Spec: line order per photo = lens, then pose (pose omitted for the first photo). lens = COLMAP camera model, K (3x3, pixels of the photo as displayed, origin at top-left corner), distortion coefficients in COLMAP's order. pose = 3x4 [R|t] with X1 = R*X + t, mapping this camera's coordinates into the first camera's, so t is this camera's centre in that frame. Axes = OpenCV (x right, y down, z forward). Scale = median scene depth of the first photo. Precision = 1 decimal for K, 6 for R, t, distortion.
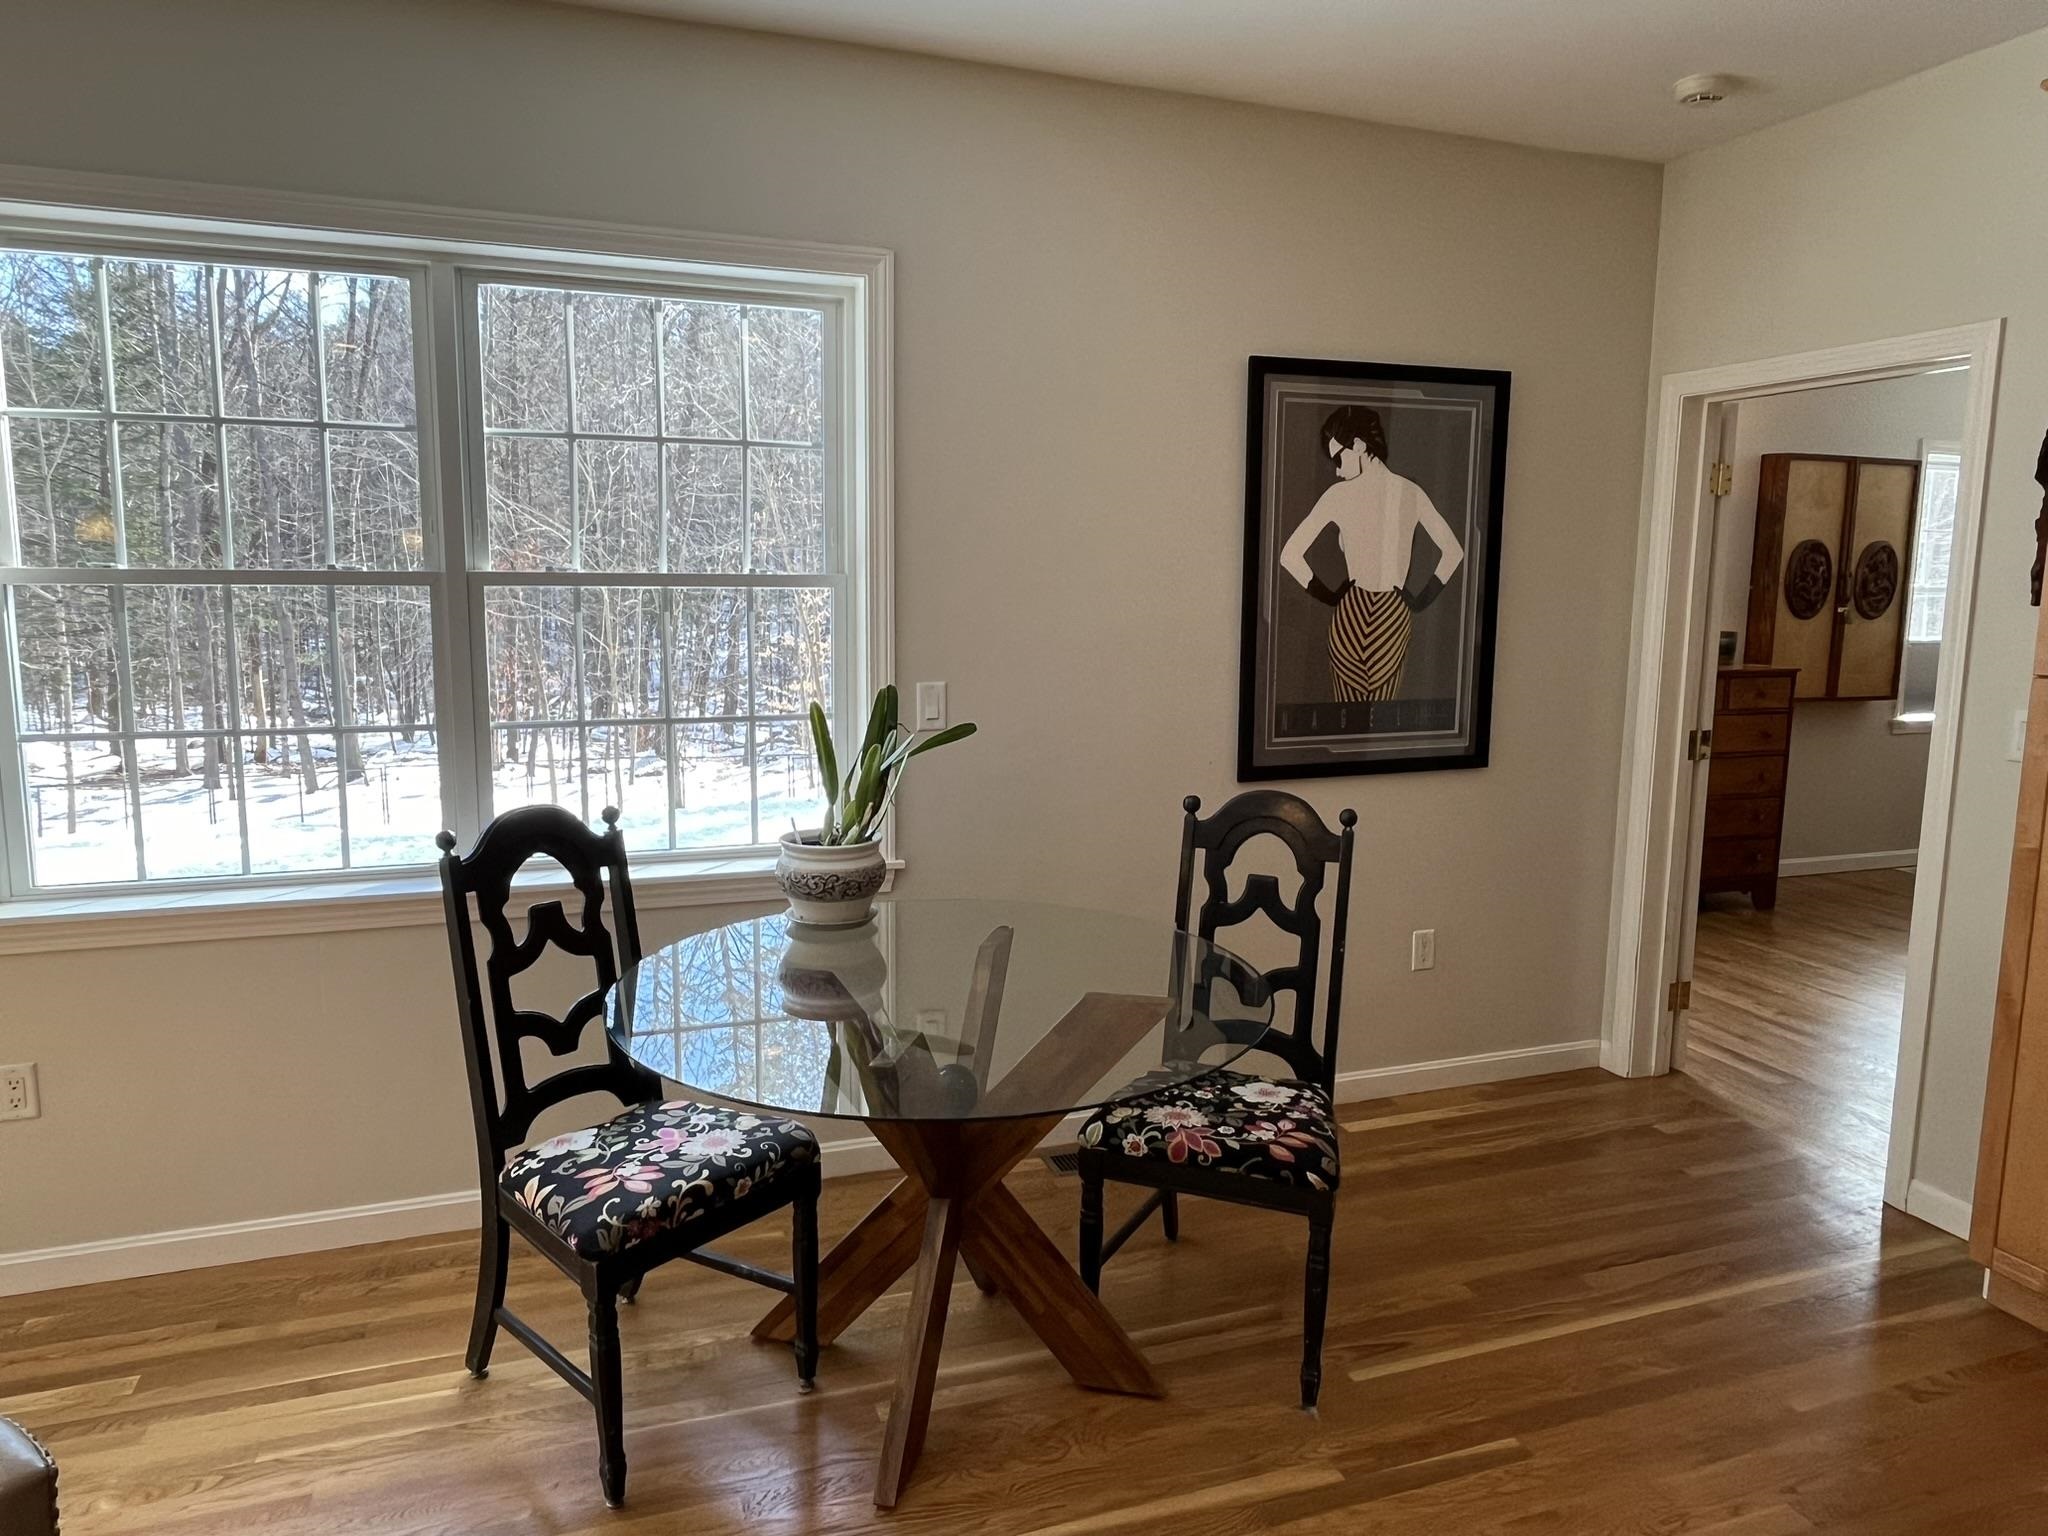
lens RADIAL K [[1297.0, 0, 1014.4], [0, 1297.0, 737.4], [0, 0, 1]] dist [-0.004268, 0.000139]
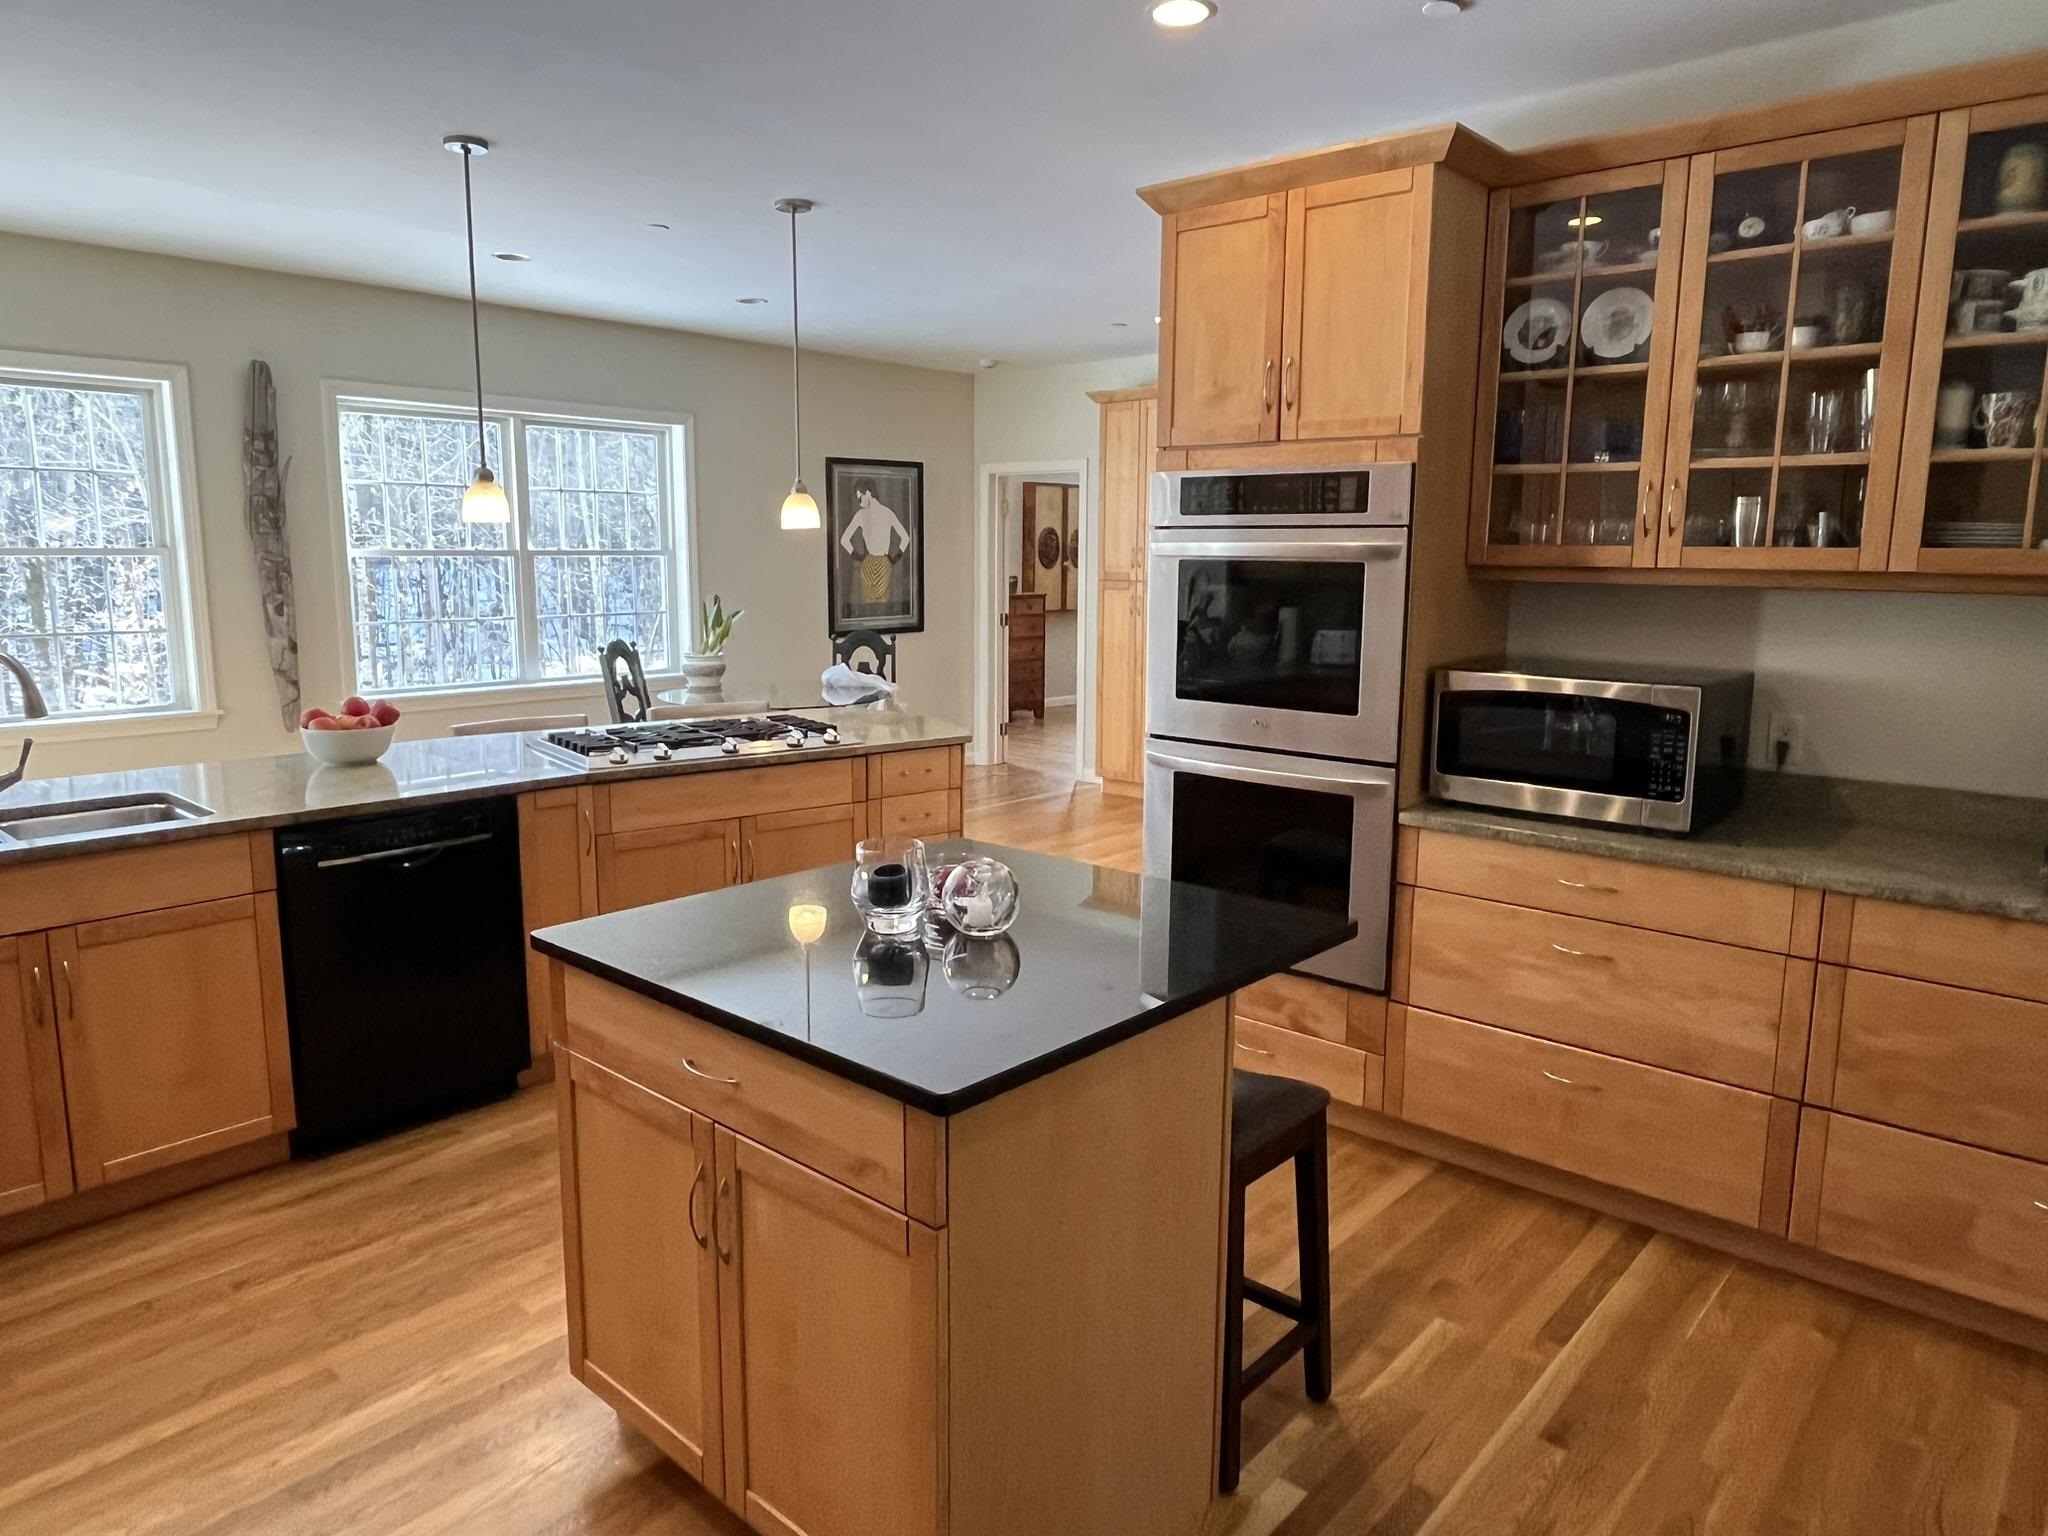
lens RADIAL K [[1297.0, 0, 1024.0], [0, 1297.0, 761.4], [0, 0, 1]] dist [-0.004268, 0.000139]
pose [[0.874941, -0.084931, 0.476724, -0.627978], [0.064394, 0.996162, 0.059289, 0.133435], [-0.479930, -0.021176, 0.877051, -1.170911]]
